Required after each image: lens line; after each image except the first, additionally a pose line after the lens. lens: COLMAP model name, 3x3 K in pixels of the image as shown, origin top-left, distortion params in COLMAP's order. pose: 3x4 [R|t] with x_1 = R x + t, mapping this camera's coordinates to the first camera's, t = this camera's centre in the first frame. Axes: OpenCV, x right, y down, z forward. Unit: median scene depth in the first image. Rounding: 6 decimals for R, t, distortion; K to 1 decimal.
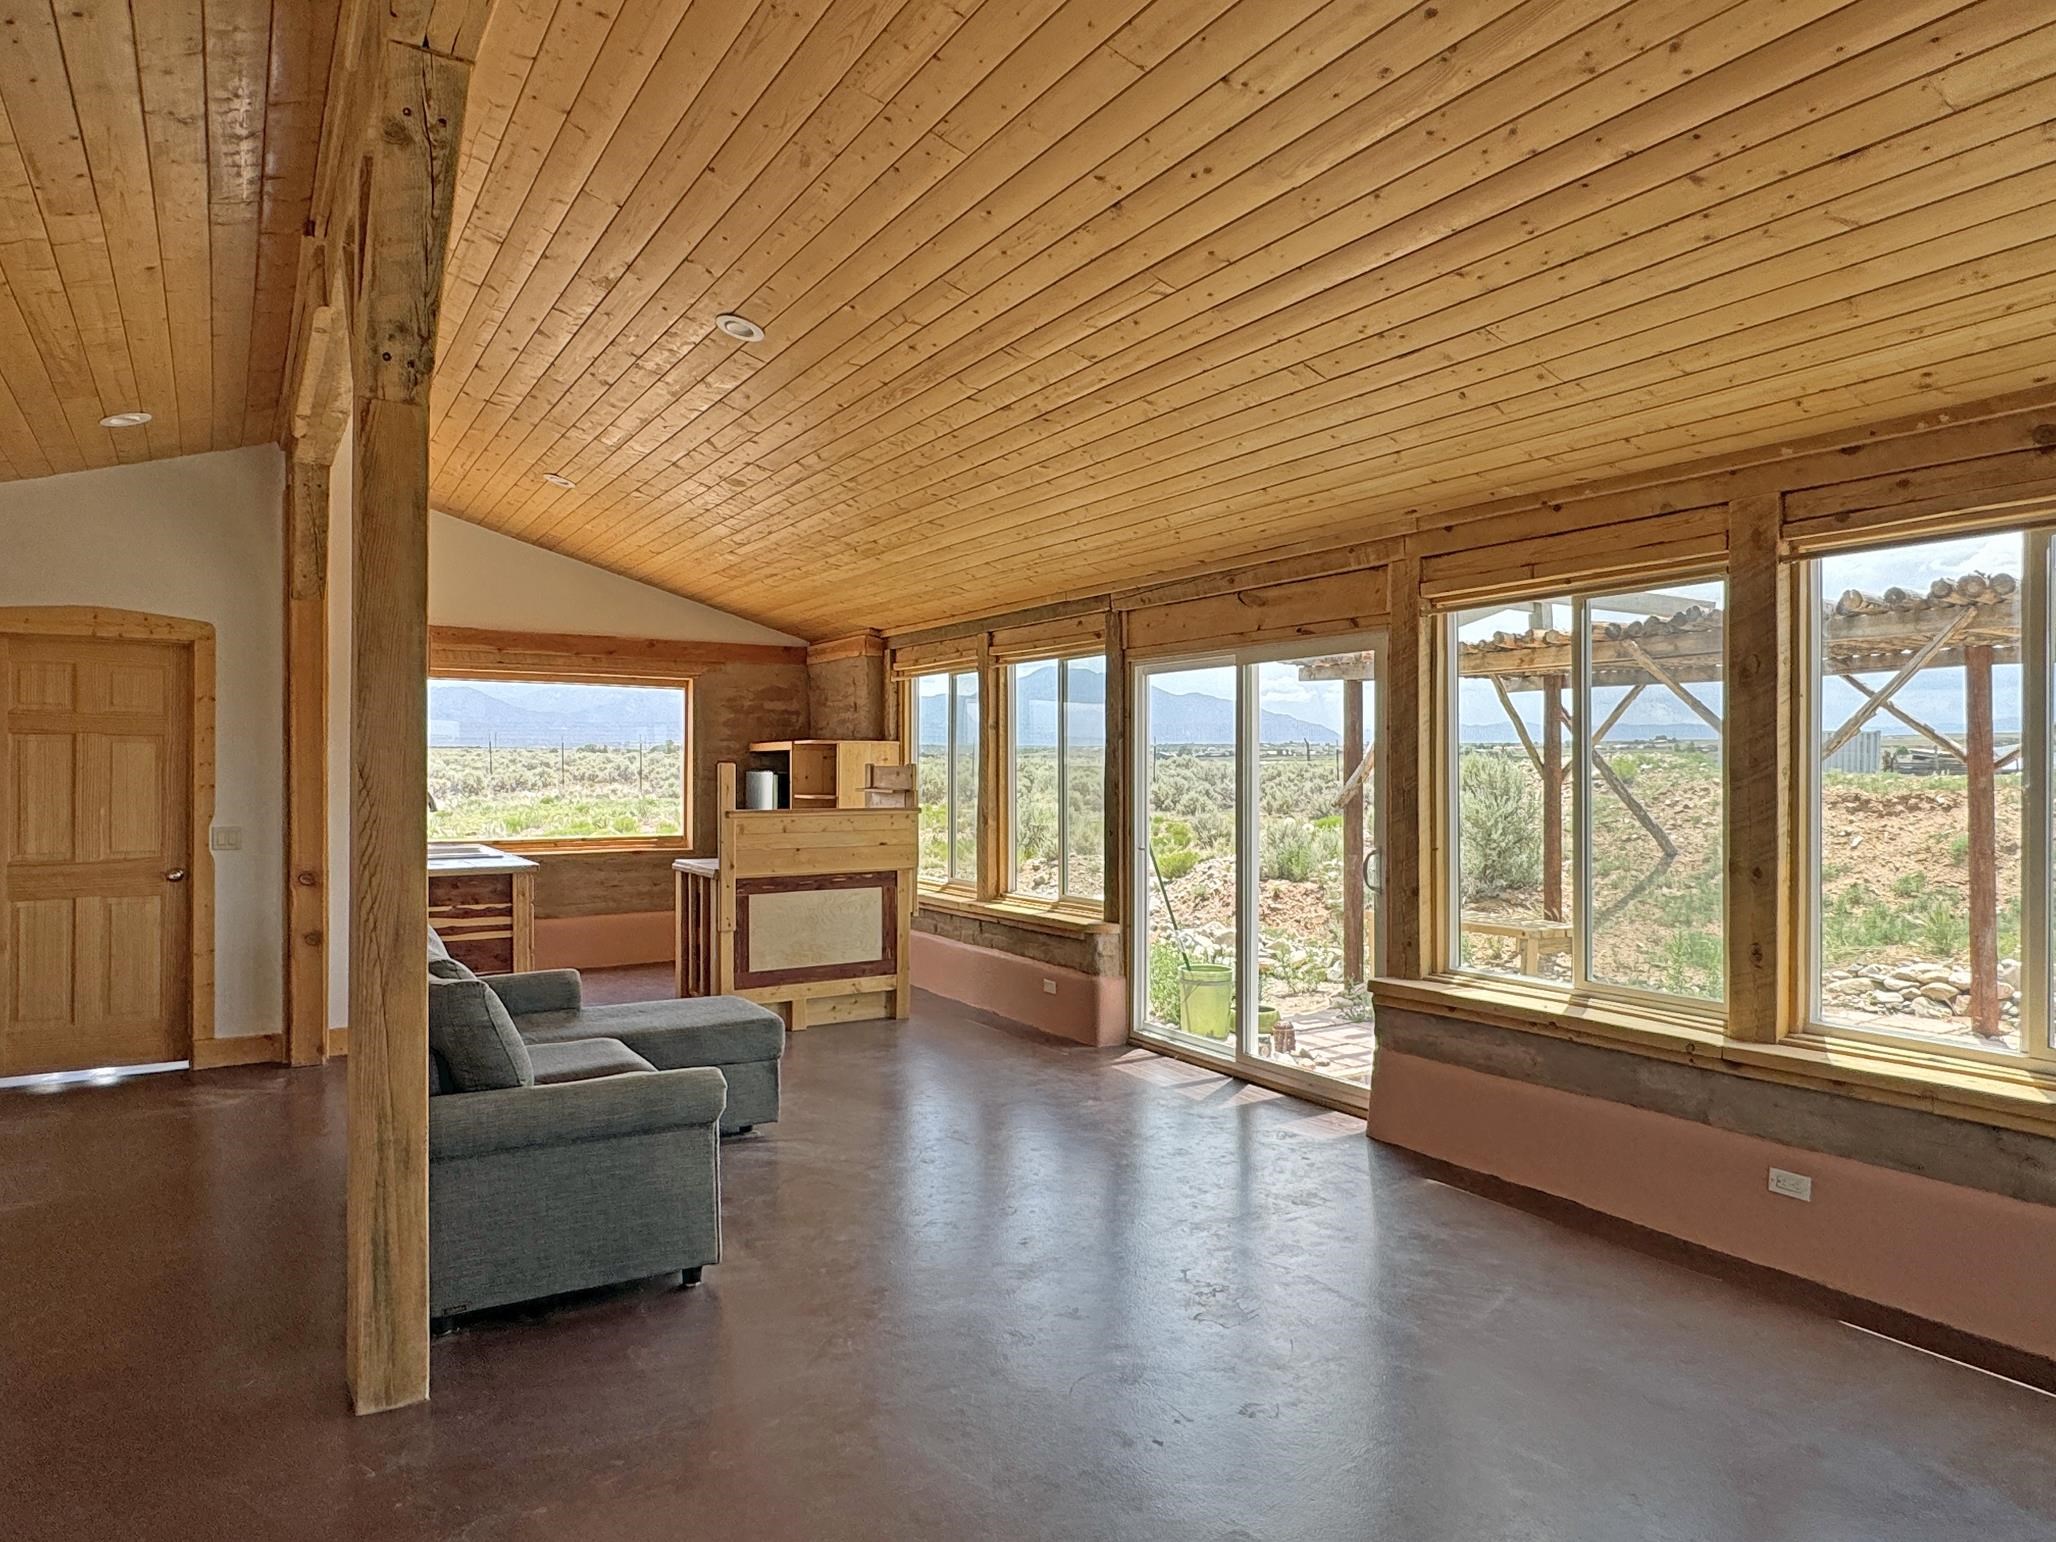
lens RADIAL K [[1254.2, 0, 1030.6], [0, 1254.2, 774.3], [0, 0, 1]] dist [-0.009253, -0.001052]
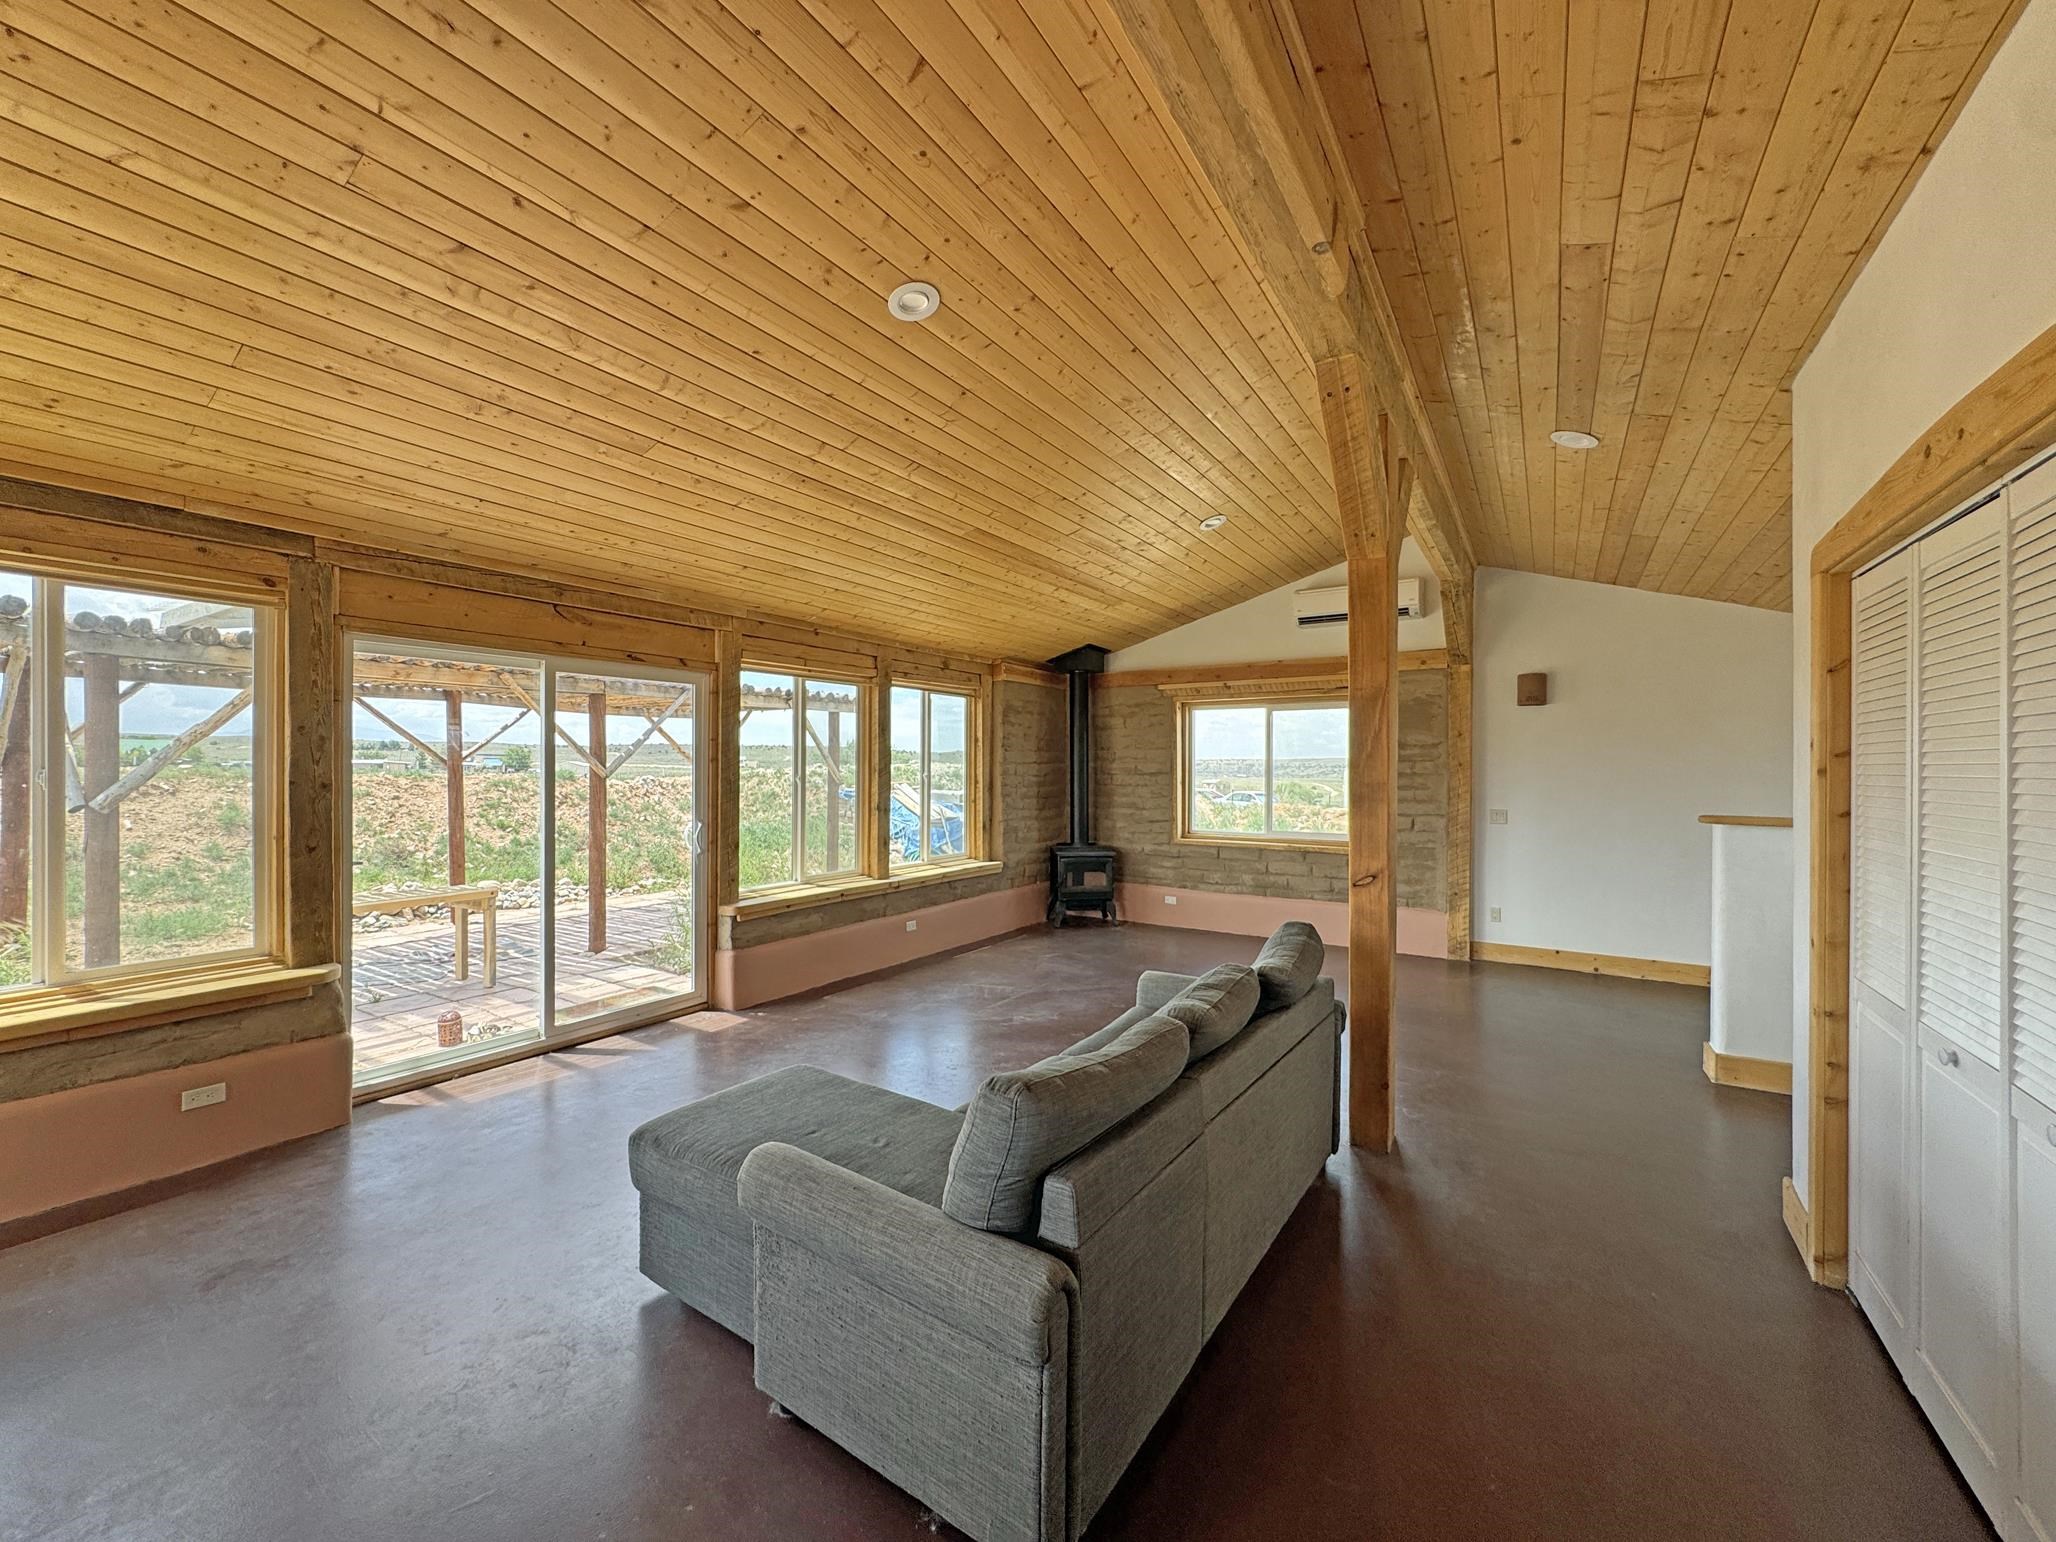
lens RADIAL K [[822.5, 0, 1017.1], [0, 822.5, 759.7], [0, 0, 1]] dist [-0.000827, -0.000152]
pose [[-0.415311, 0.006293, 0.909658, -0.428411], [-0.001512, 0.999970, -0.007608, -0.003433], [-0.909678, -0.004535, -0.415289, 0.612709]]
